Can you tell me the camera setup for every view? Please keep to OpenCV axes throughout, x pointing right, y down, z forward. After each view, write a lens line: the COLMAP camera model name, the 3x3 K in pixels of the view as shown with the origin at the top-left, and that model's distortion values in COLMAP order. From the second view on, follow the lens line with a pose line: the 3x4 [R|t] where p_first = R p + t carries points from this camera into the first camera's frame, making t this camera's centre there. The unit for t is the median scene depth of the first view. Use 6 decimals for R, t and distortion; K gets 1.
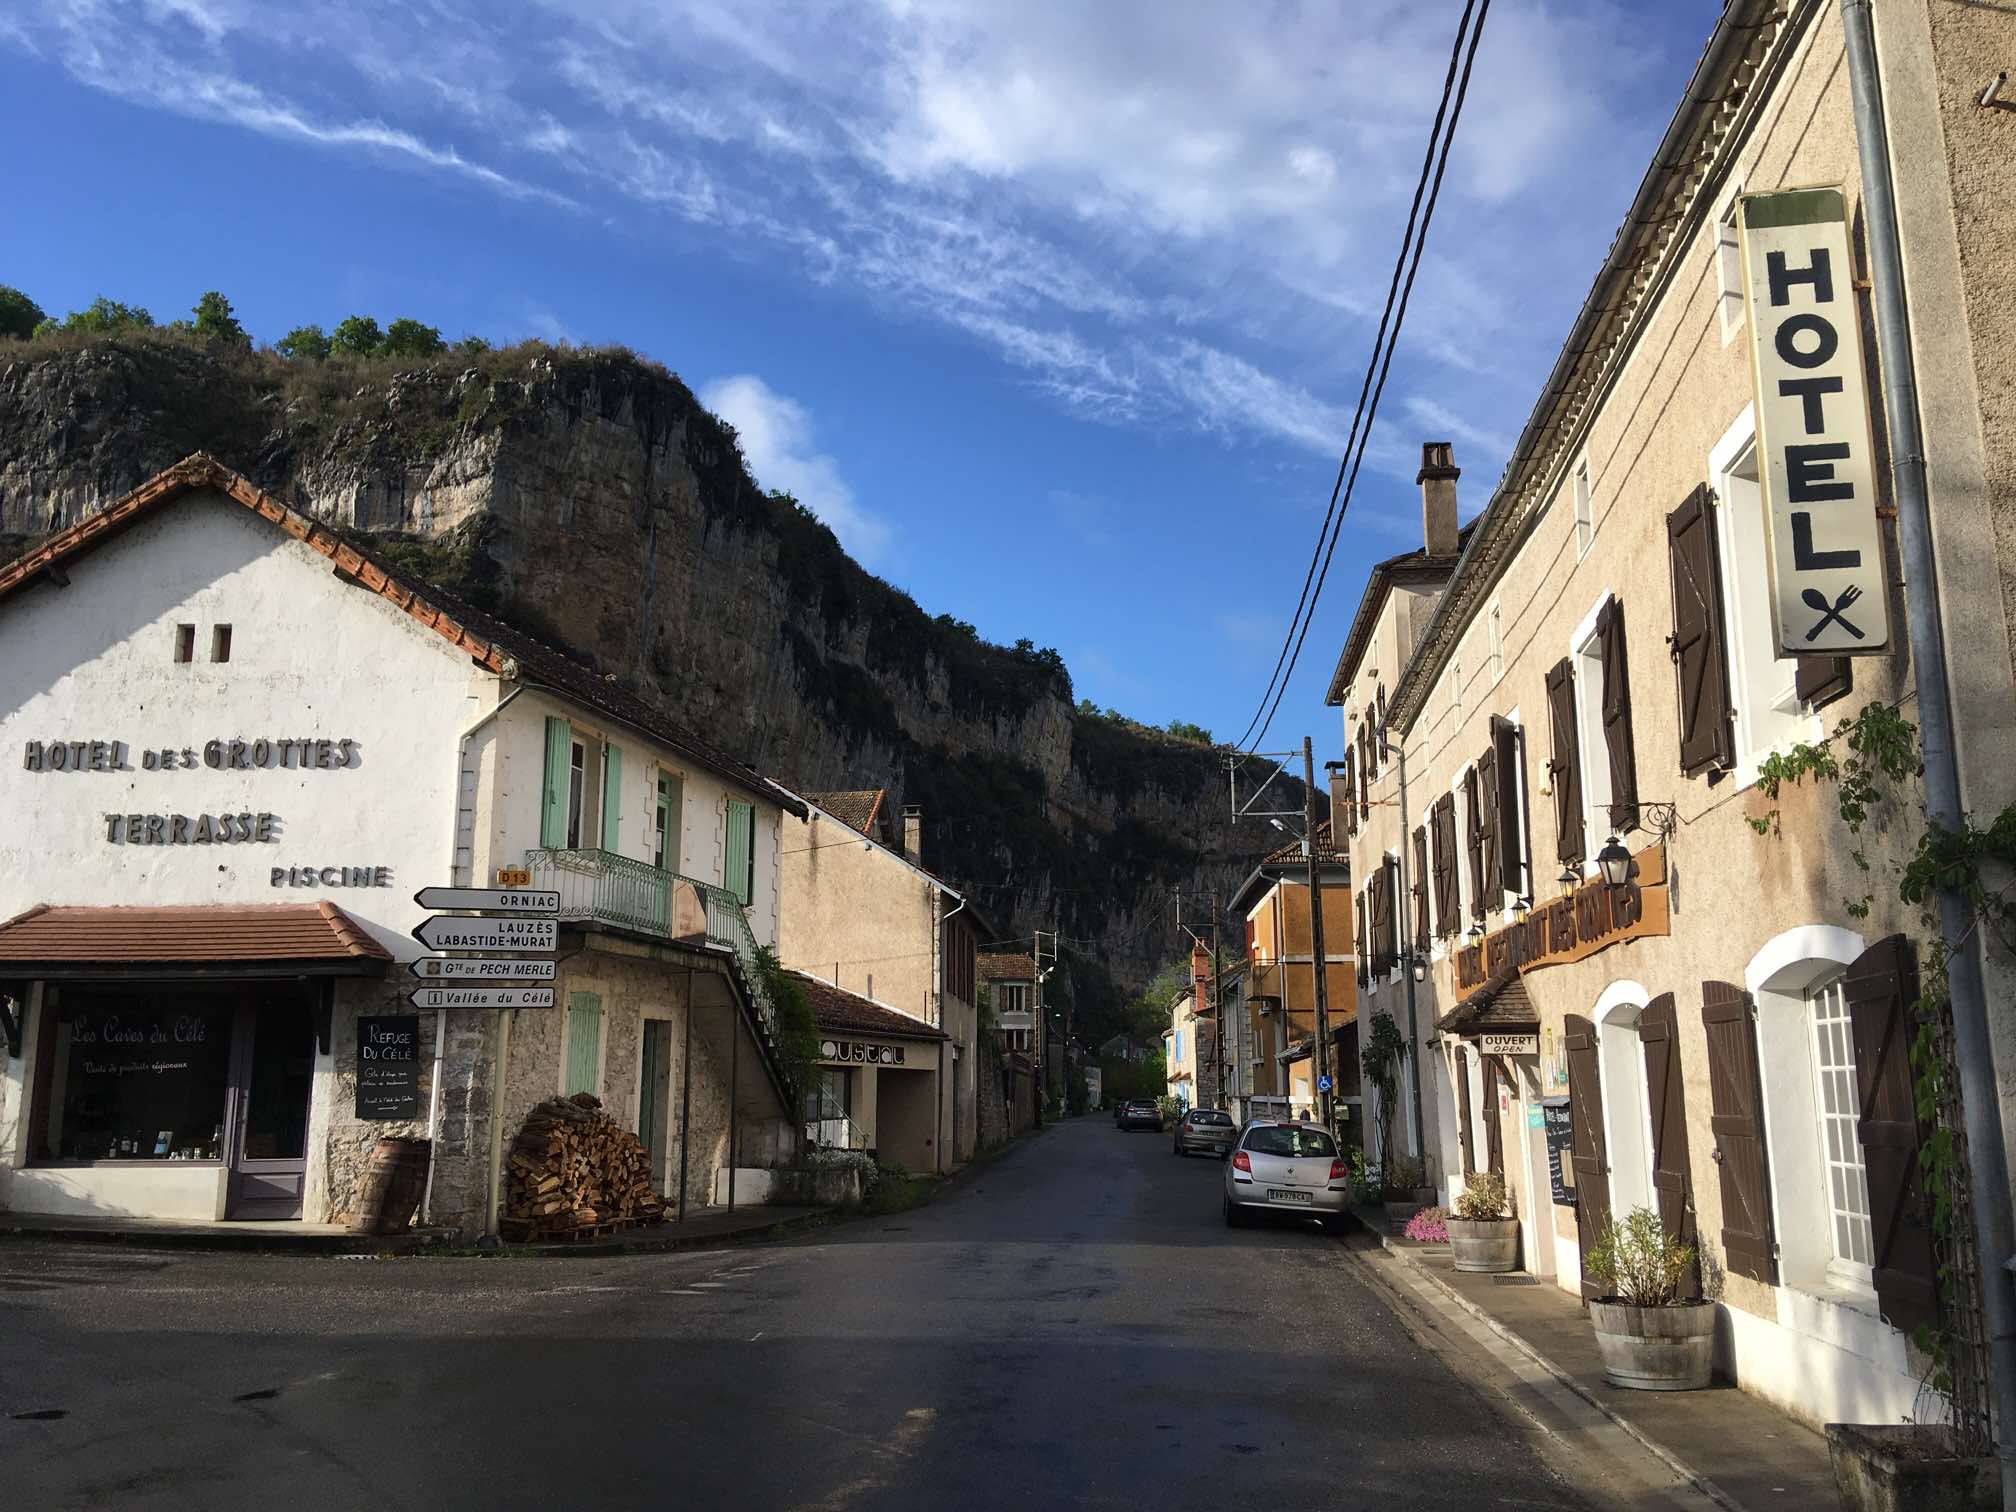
lens RADIAL K [[1684.5, 0, 991.5], [0, 1684.5, 751.1], [0, 0, 1]] dist [0.115442, -0.180829]
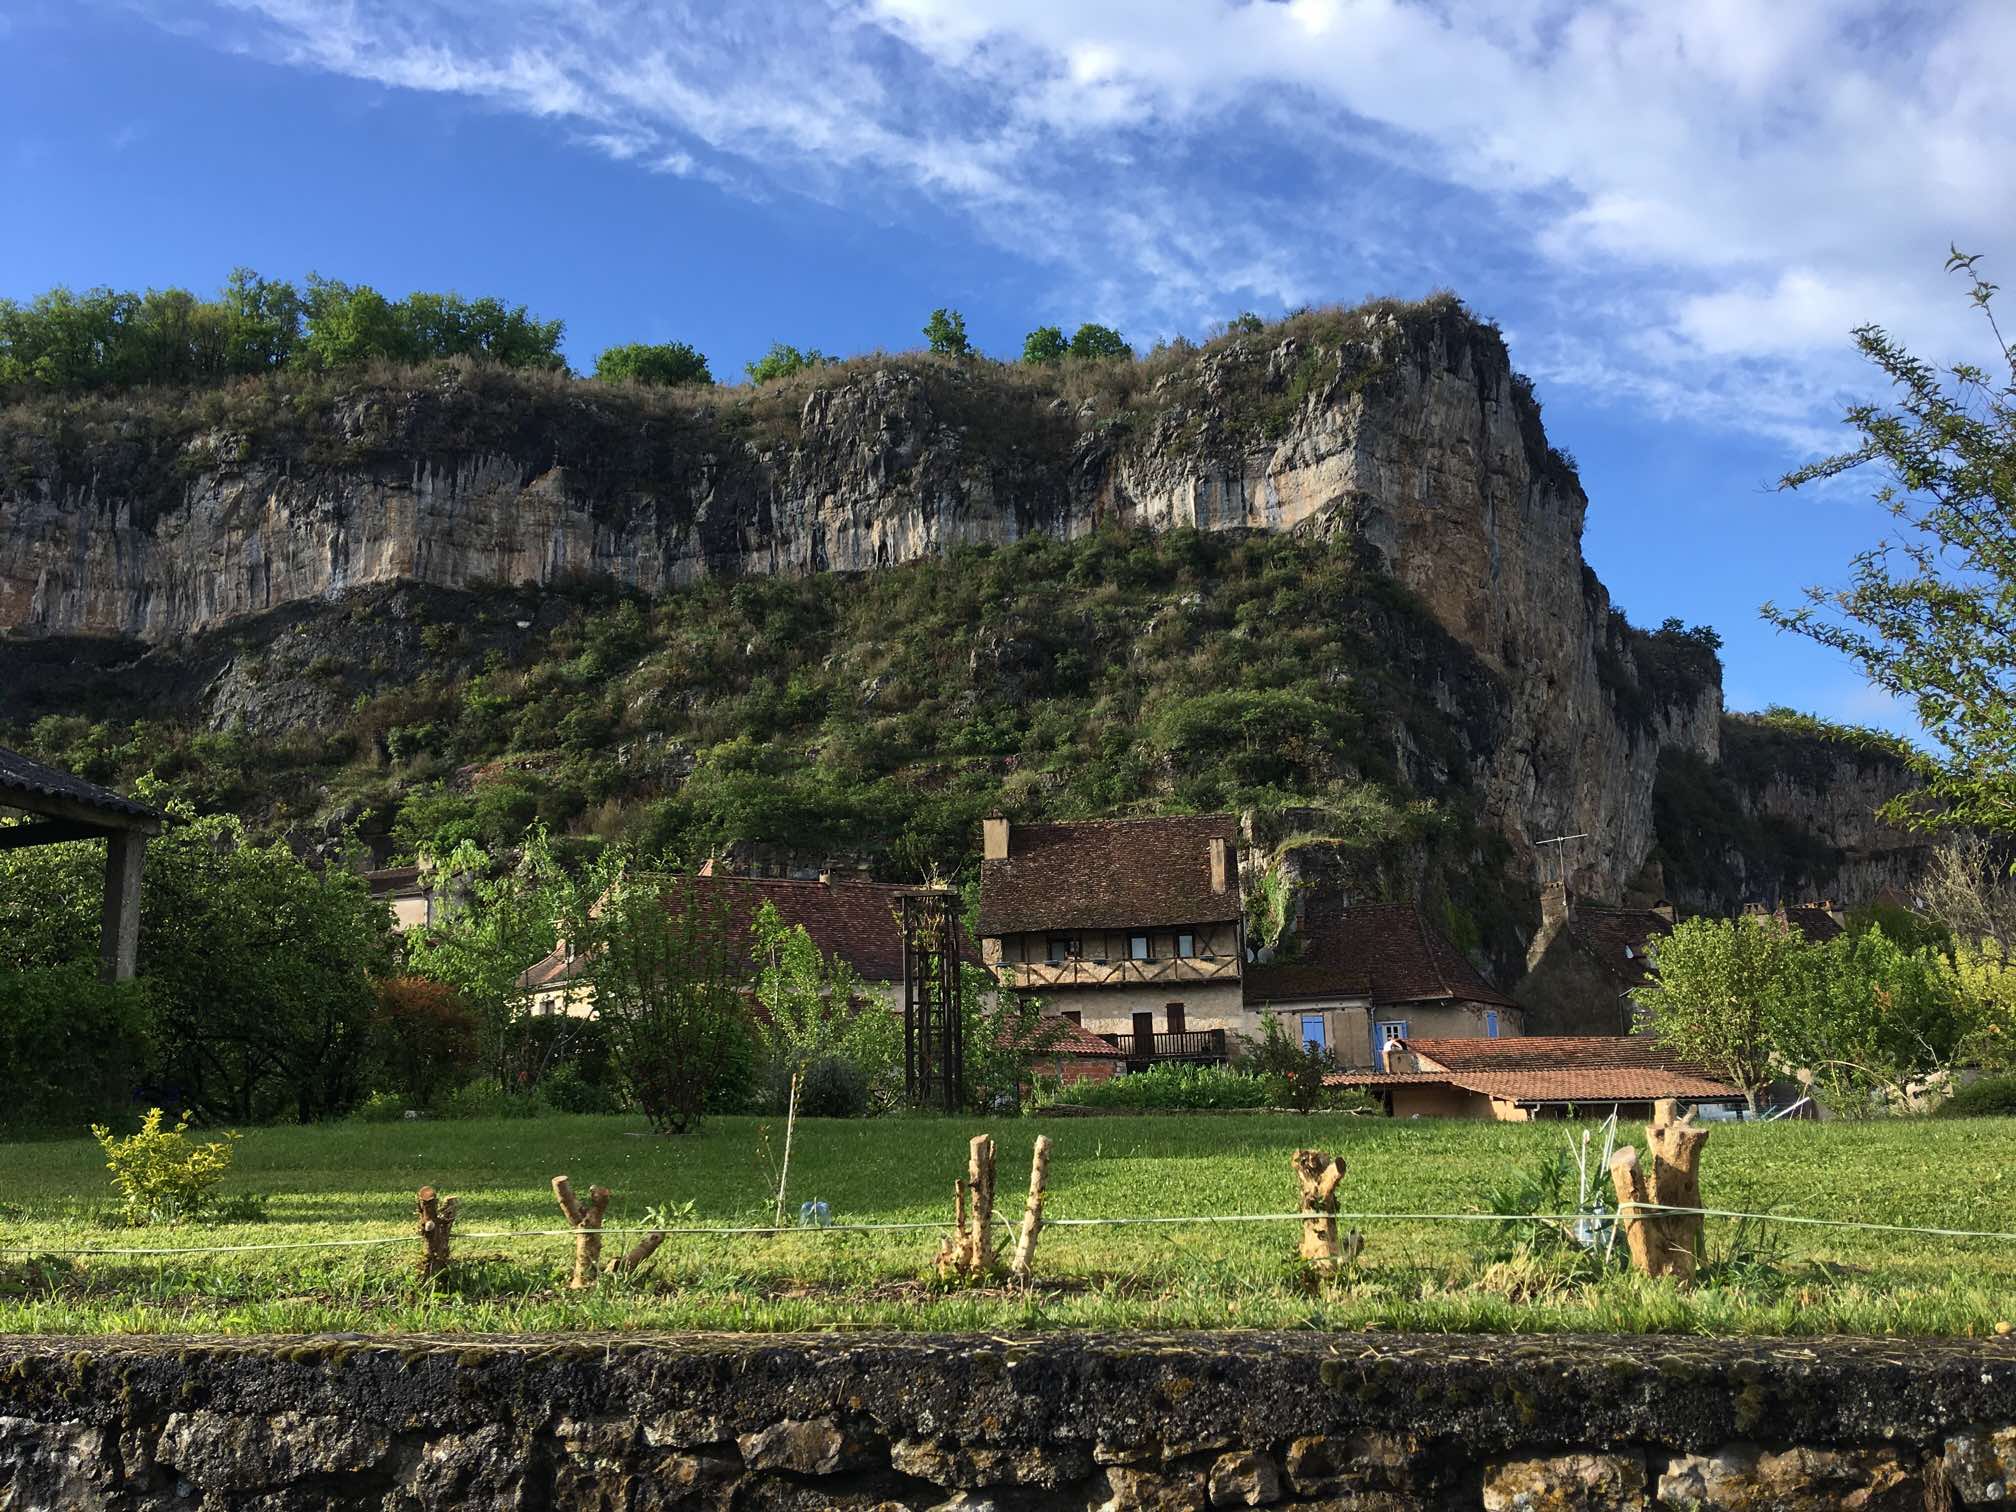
lens RADIAL K [[1684.5, 0, 991.5], [0, 1684.5, 751.1], [0, 0, 1]] dist [0.115442, -0.180829]
pose [[0.979240, -0.077652, -0.187240, -0.954393], [0.073819, 0.996896, -0.027366, 0.005855], [0.188784, 0.012976, 0.981933, 0.335670]]
